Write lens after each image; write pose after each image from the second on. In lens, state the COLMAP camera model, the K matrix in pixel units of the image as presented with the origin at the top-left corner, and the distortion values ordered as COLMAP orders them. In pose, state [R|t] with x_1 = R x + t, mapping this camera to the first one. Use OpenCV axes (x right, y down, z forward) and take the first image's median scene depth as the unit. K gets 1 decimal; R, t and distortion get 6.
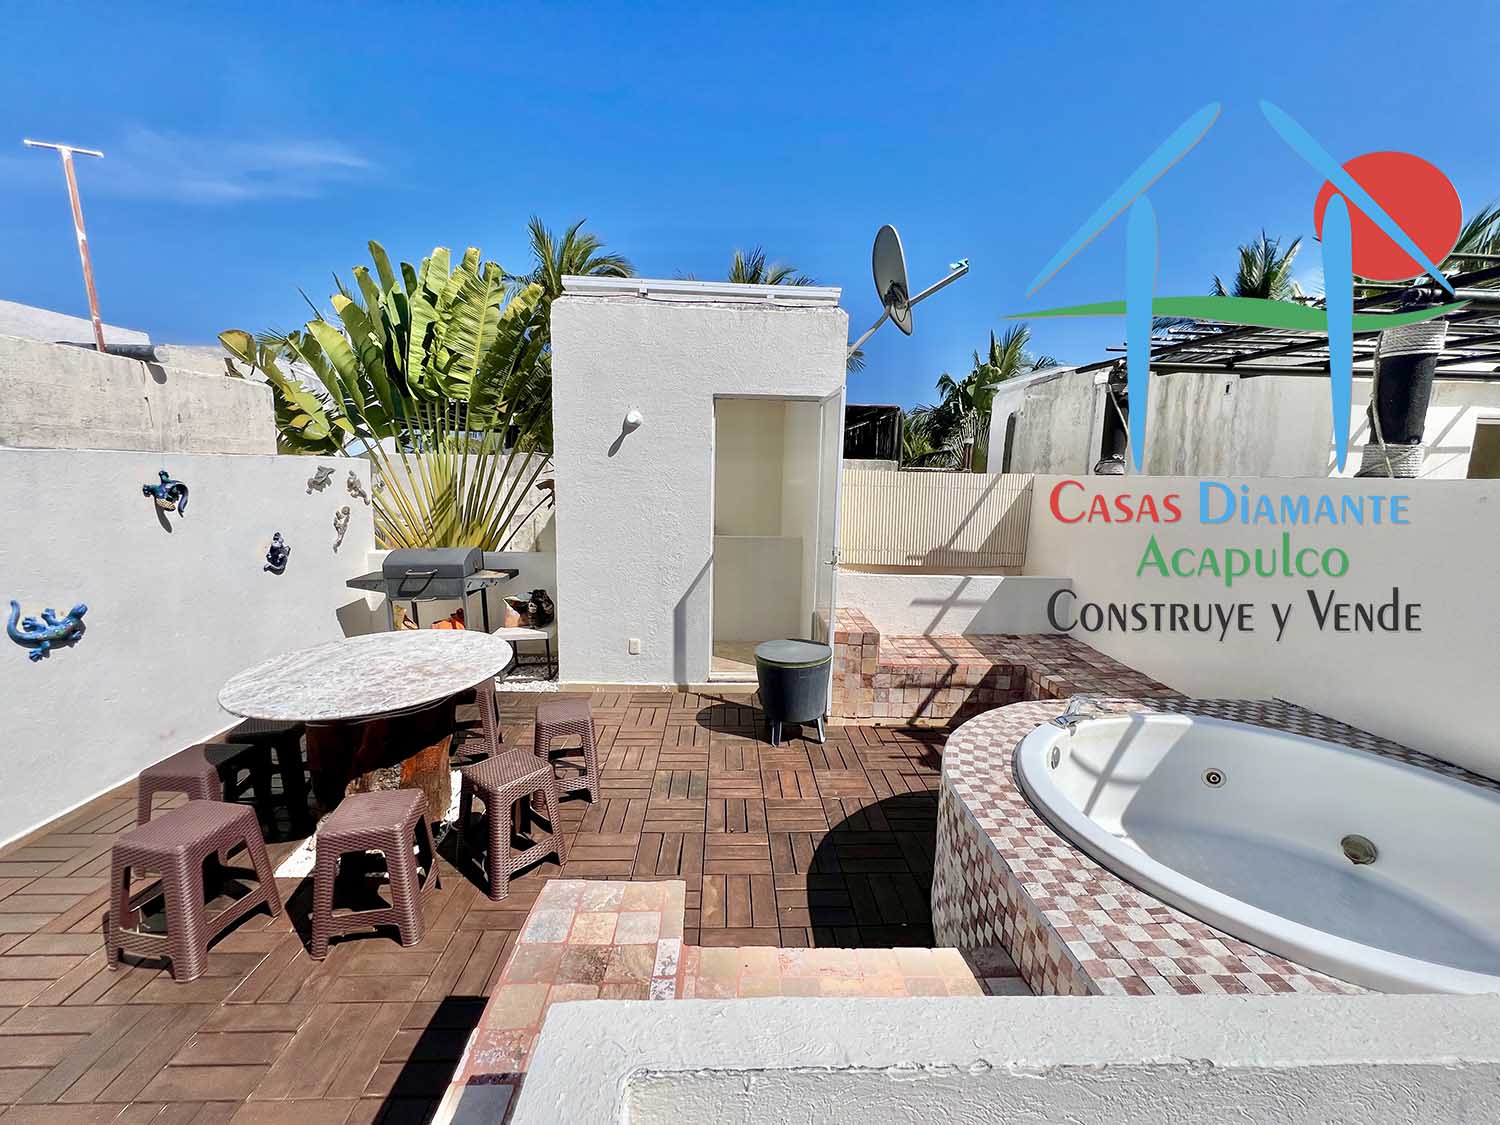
lens RADIAL K [[600.2, 0, 750.1], [0, 600.2, 561.1], [0, 0, 1]] dist [-0.001908, 0.000815]
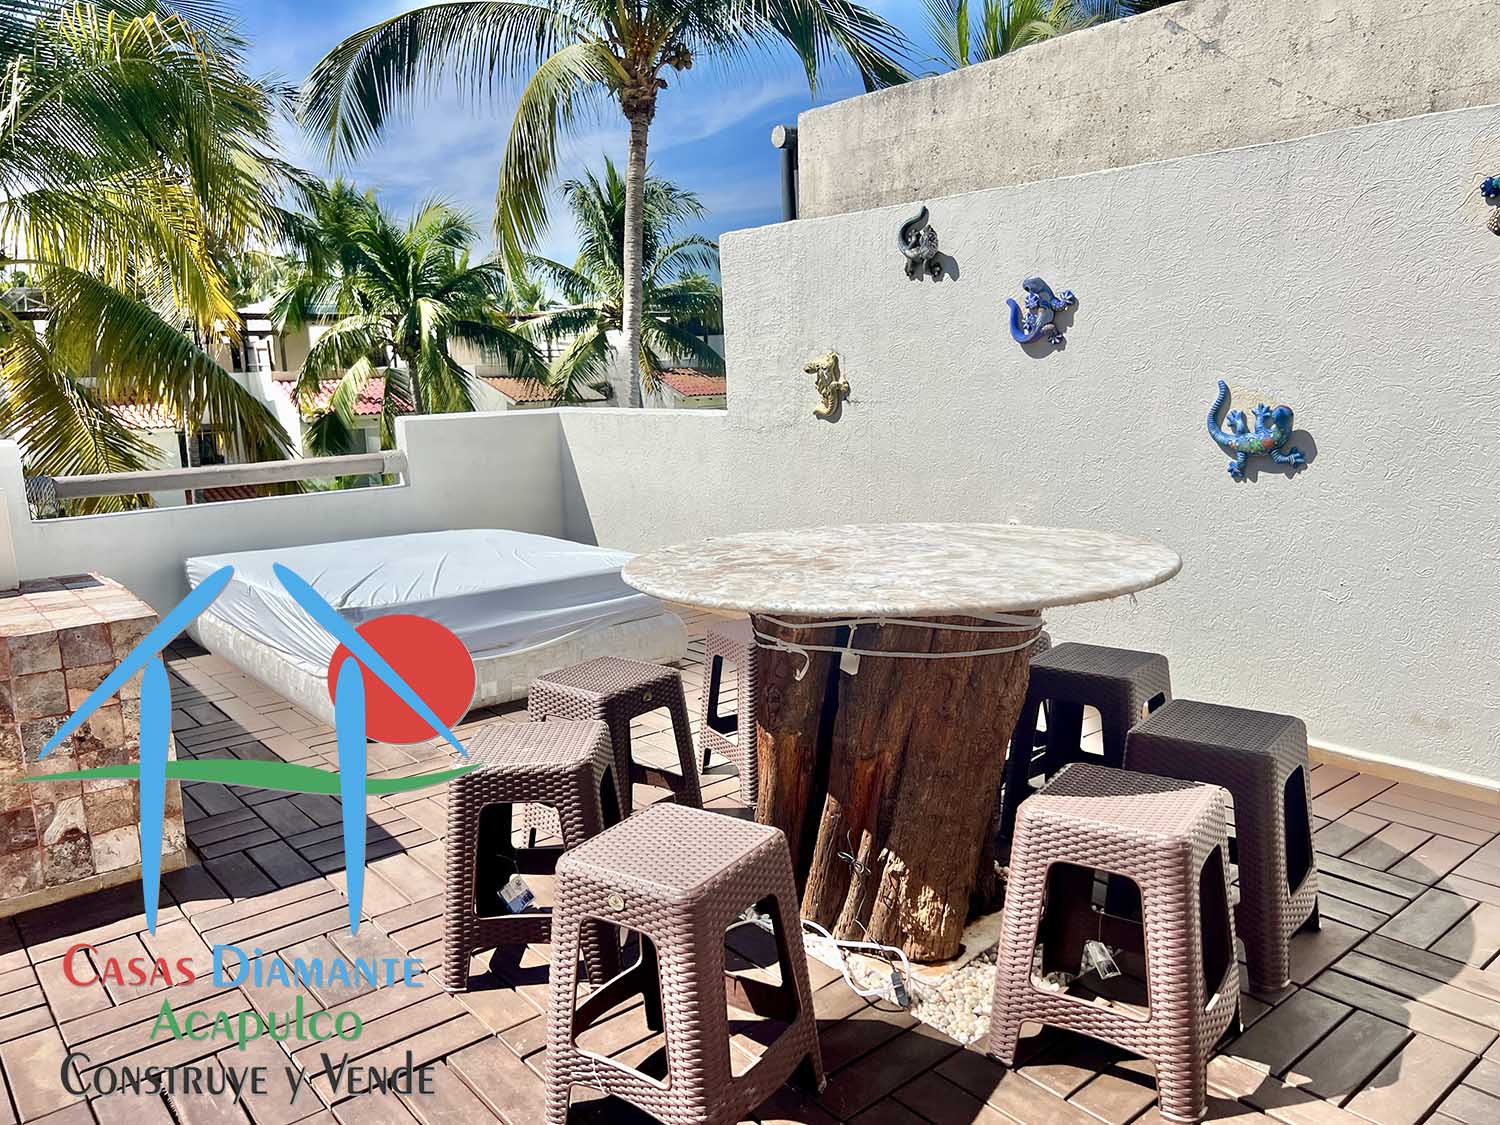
lens RADIAL K [[1133.9, 0, 758.9], [0, 1133.9, 552.8], [0, 0, 1]] dist [0.053625, -0.060068]
pose [[-0.795276, 0.108027, -0.596546, -0.013679], [-0.075206, 0.958816, 0.273889, -0.036005], [0.601565, 0.262681, -0.754399, 0.988540]]
